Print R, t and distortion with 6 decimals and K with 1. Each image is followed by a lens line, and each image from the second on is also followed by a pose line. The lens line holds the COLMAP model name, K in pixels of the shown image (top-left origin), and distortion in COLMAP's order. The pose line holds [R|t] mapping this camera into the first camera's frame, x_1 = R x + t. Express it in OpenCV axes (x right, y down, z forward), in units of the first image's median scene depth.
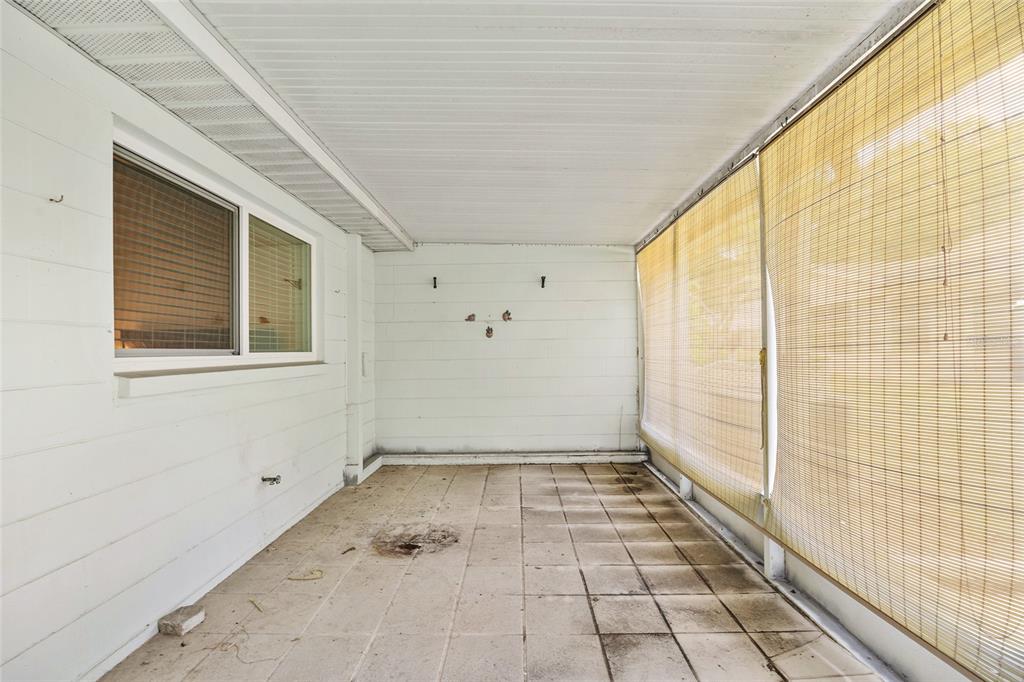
lens RADIAL K [[468.9, 0, 512.0], [0, 468.9, 341.0], [0, 0, 1]] dist [-0.014144, -0.000243]
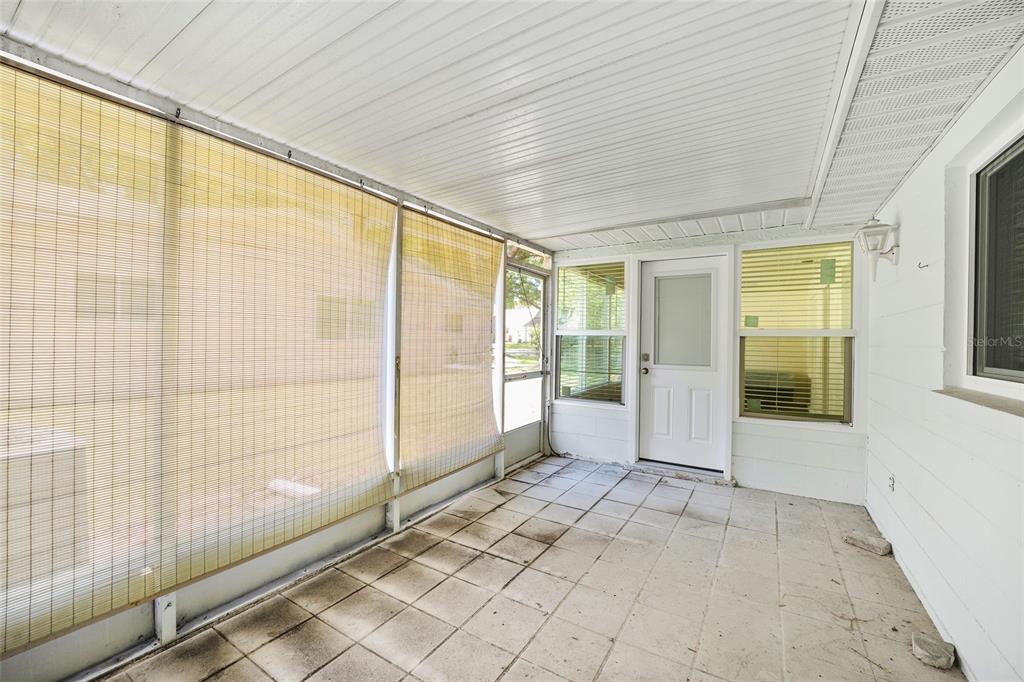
lens RADIAL K [[415.1, 0, 514.5], [0, 415.1, 340.2], [0, 0, 1]] dist [-0.028131, 0.004247]
pose [[-0.857892, 0.001757, 0.513827, -0.331552], [-0.011698, 0.999668, -0.022950, -0.008088], [-0.513696, -0.025700, -0.857587, 1.825885]]
